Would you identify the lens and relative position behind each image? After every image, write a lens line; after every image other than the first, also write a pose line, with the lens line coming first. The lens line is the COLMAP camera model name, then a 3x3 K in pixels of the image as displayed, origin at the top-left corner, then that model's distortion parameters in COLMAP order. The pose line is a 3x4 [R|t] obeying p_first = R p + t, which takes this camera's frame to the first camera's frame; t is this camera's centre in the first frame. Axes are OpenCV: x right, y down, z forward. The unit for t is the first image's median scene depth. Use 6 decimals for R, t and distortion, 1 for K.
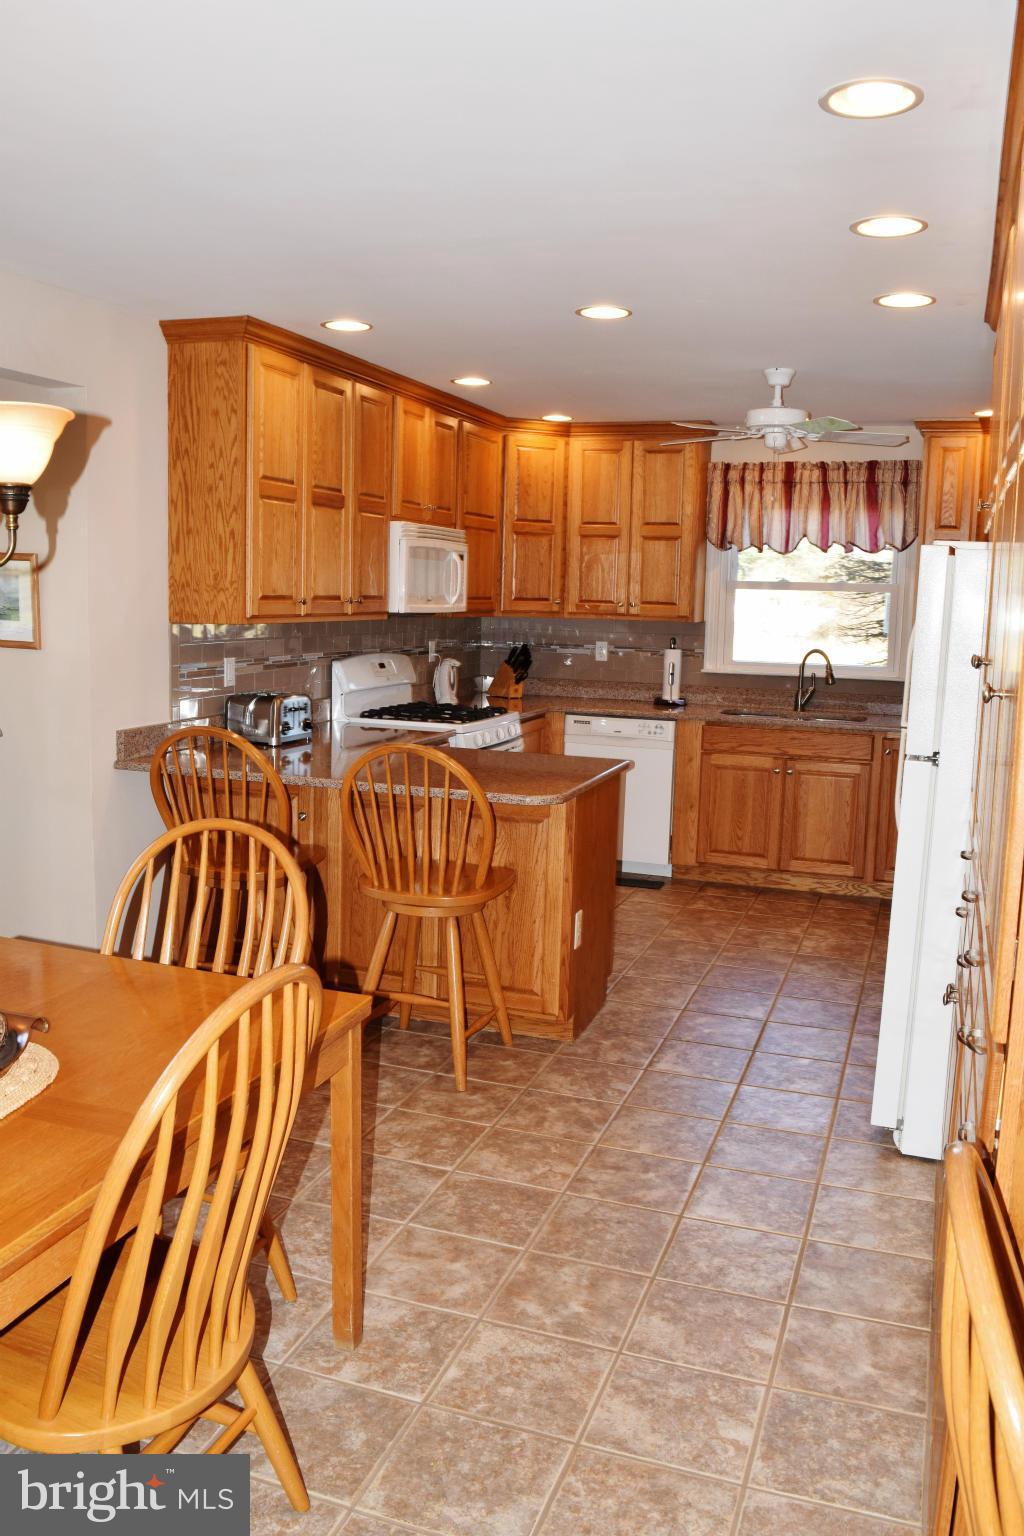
lens RADIAL K [[1261.0, 0, 503.0], [0, 1261.0, 768.4], [0, 0, 1]] dist [-0.080713, 0.016523]
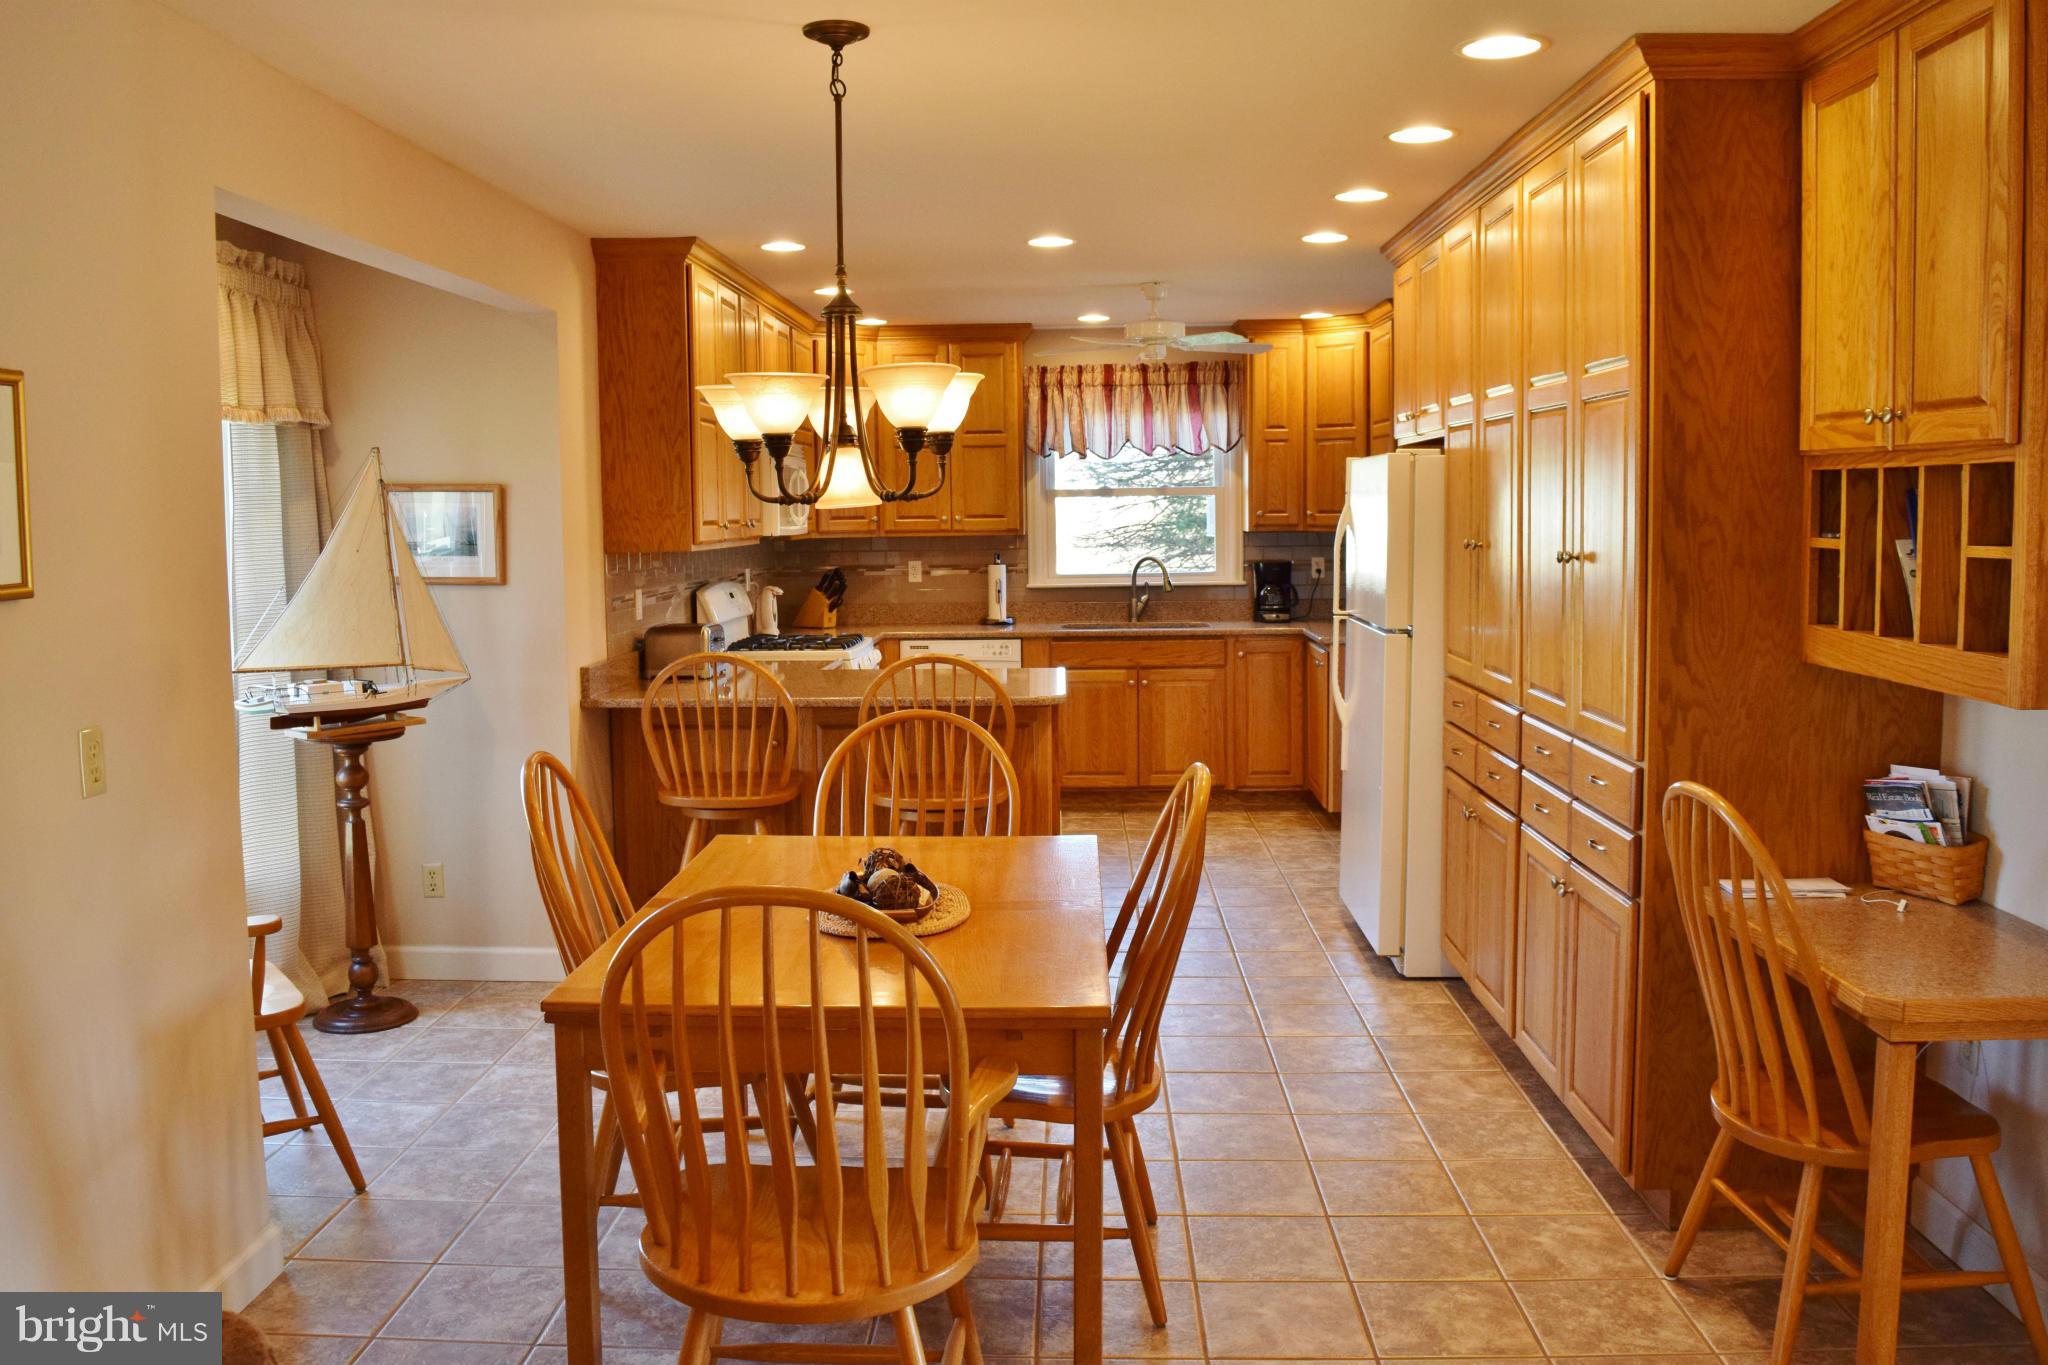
lens RADIAL K [[1681.3, 0, 1010.8], [0, 1681.3, 675.2], [0, 0, 1]] dist [-0.080713, 0.016523]
pose [[0.953235, -0.067372, 0.294625, -0.241499], [0.079147, 0.996464, -0.028211, 0.024174], [-0.291683, 0.050211, 0.955196, -0.200083]]
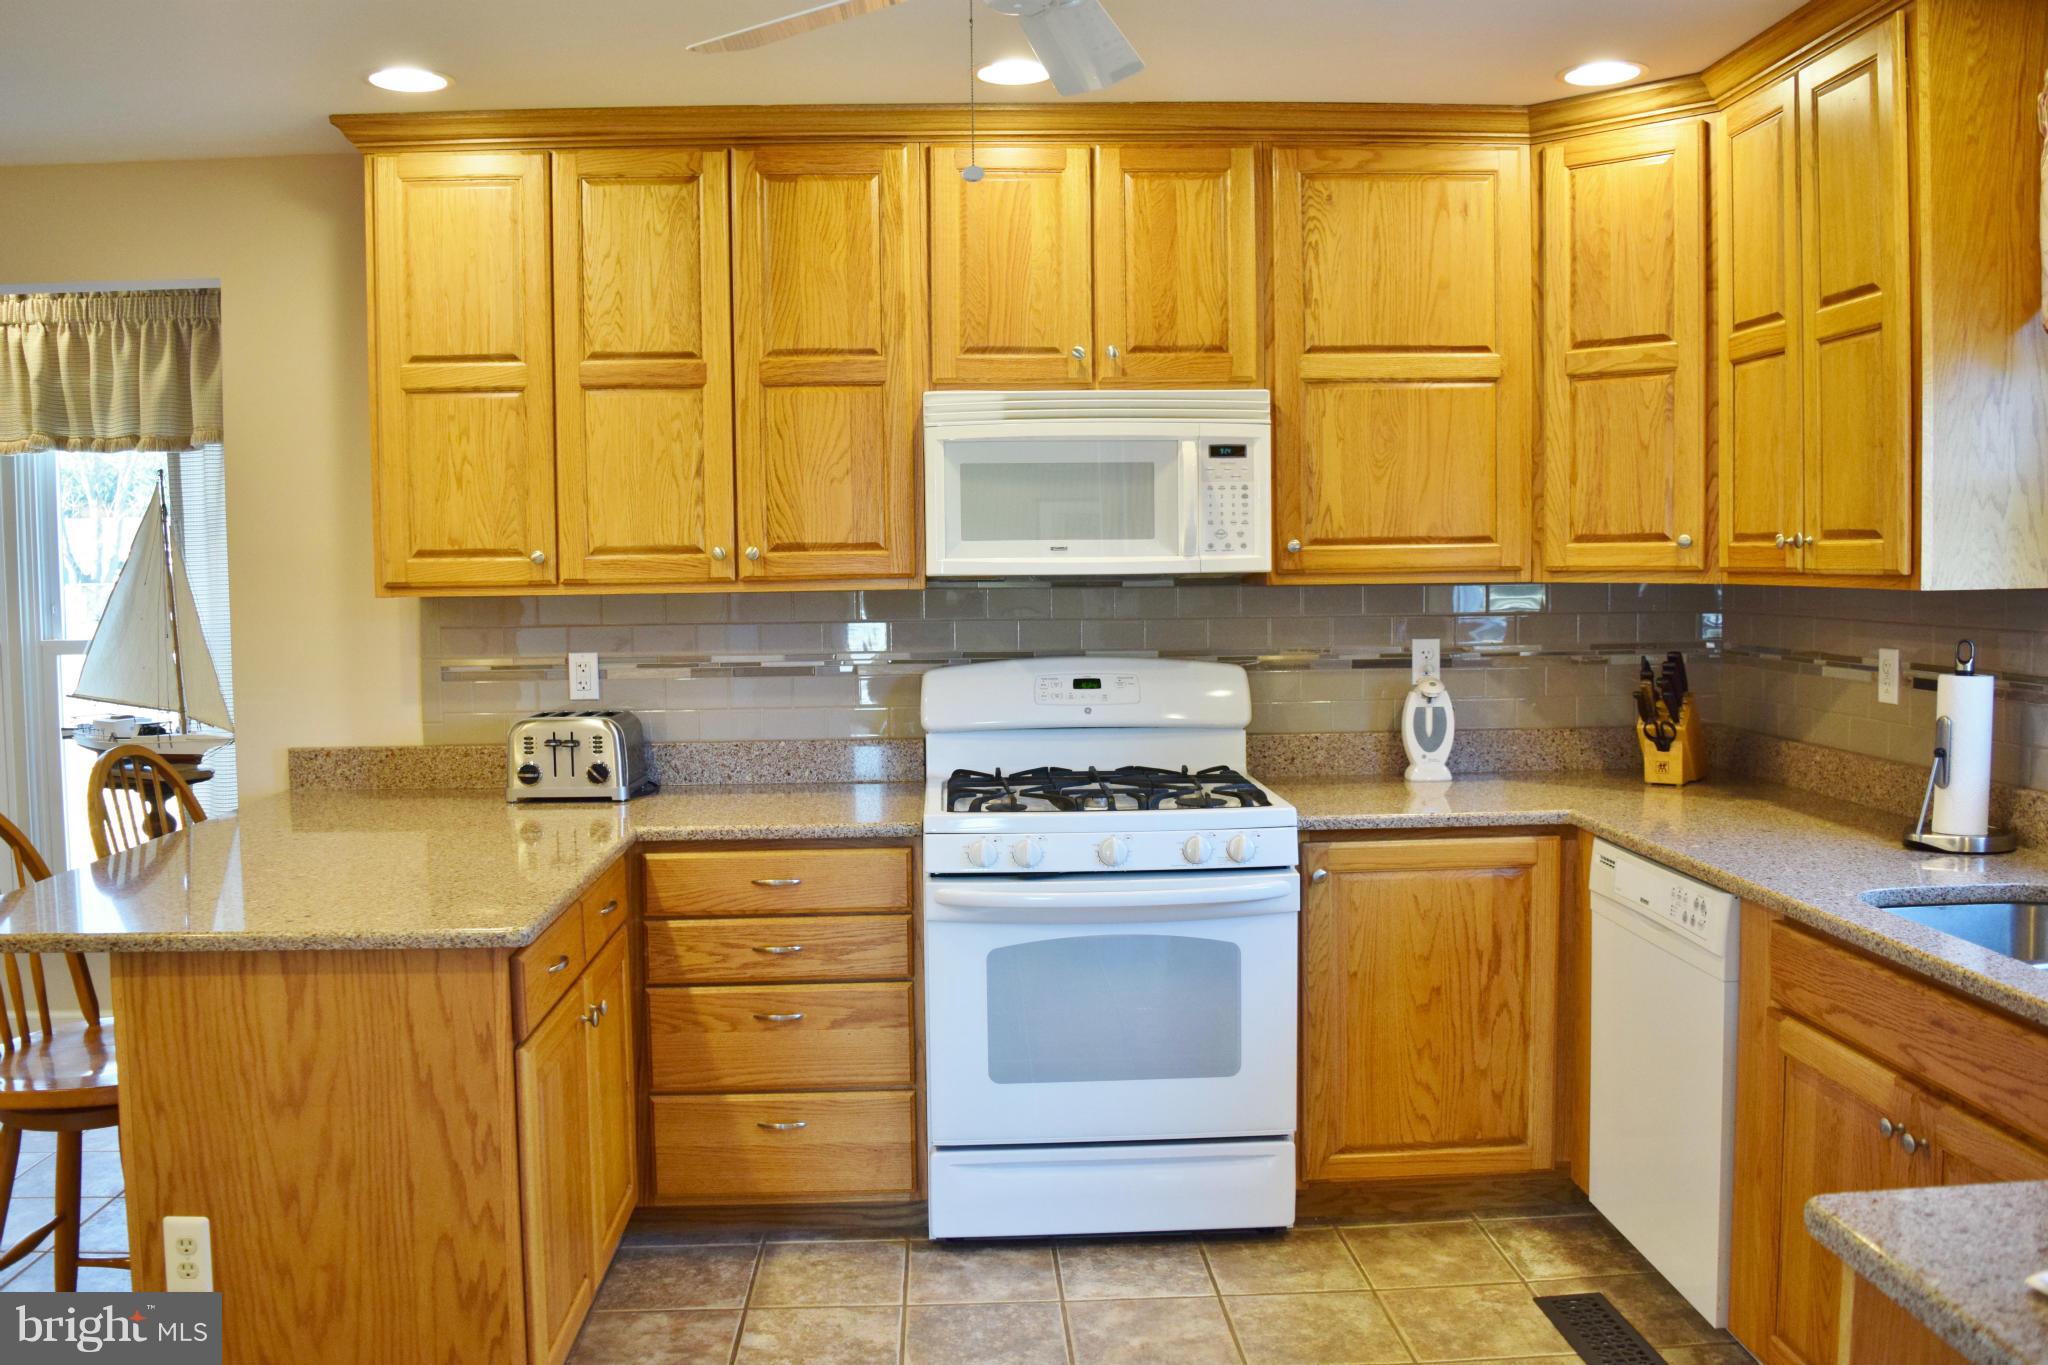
lens RADIAL K [[1681.3, 0, 1010.8], [0, 1681.3, 675.2], [0, 0, 1]] dist [-0.080713, 0.016523]
pose [[0.378431, 0.035867, -0.924934, 0.455535], [-0.106404, 0.994310, -0.004977, -0.071244], [0.919493, 0.100301, 0.380094, 0.656613]]
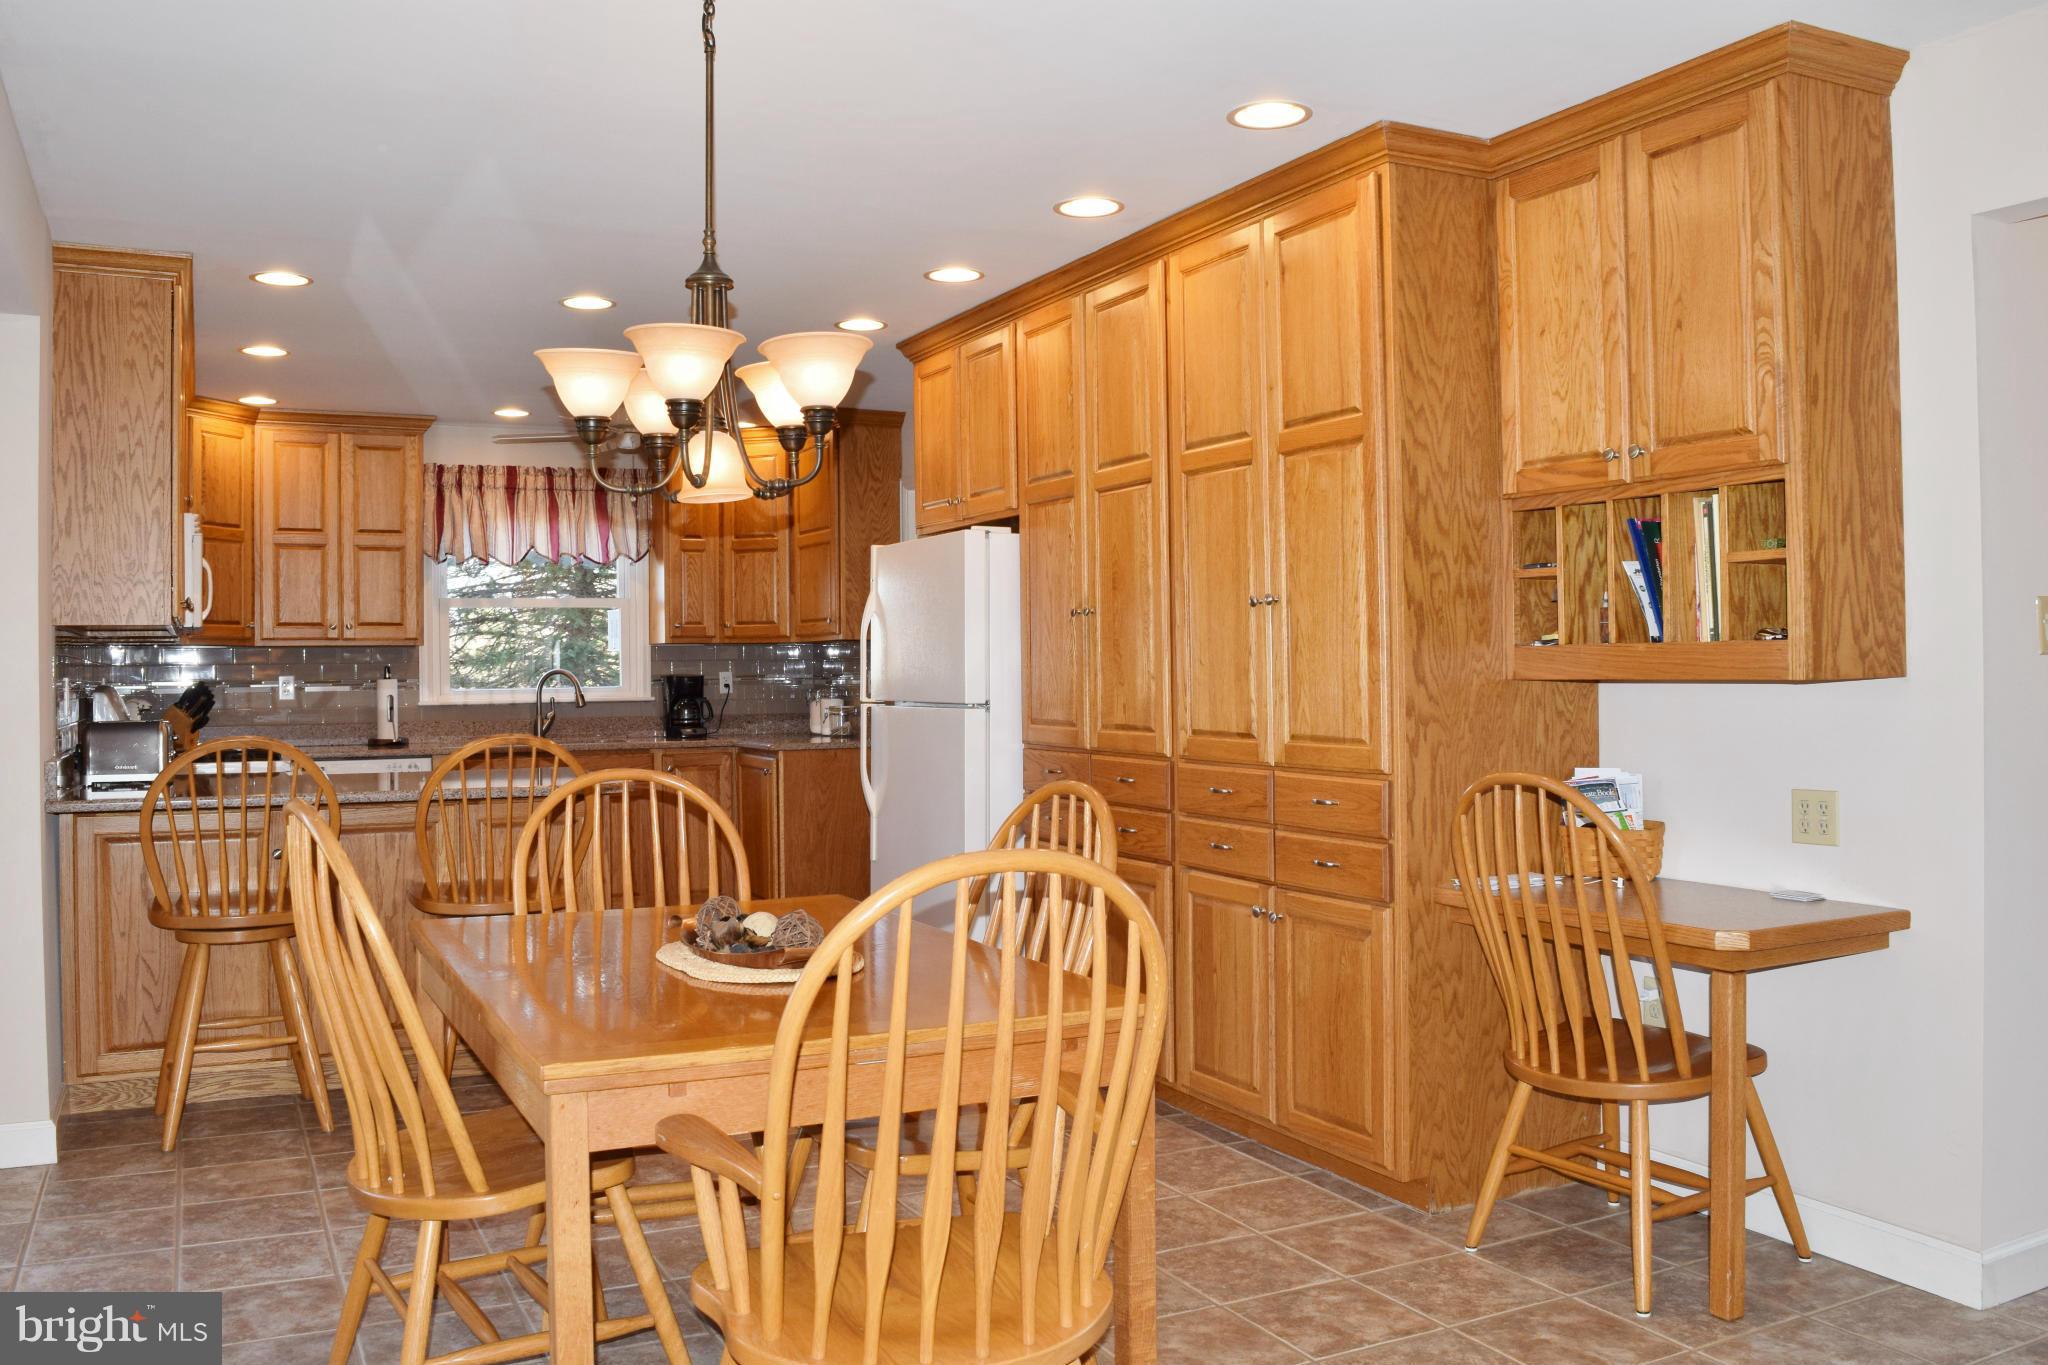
lens RADIAL K [[1681.3, 0, 1010.8], [0, 1681.3, 675.2], [0, 0, 1]] dist [-0.080713, 0.016523]
pose [[0.694774, -0.034764, 0.718388, -0.396931], [0.129996, 0.988450, -0.077890, 0.045901], [-0.707383, 0.147503, 0.691269, -0.067781]]
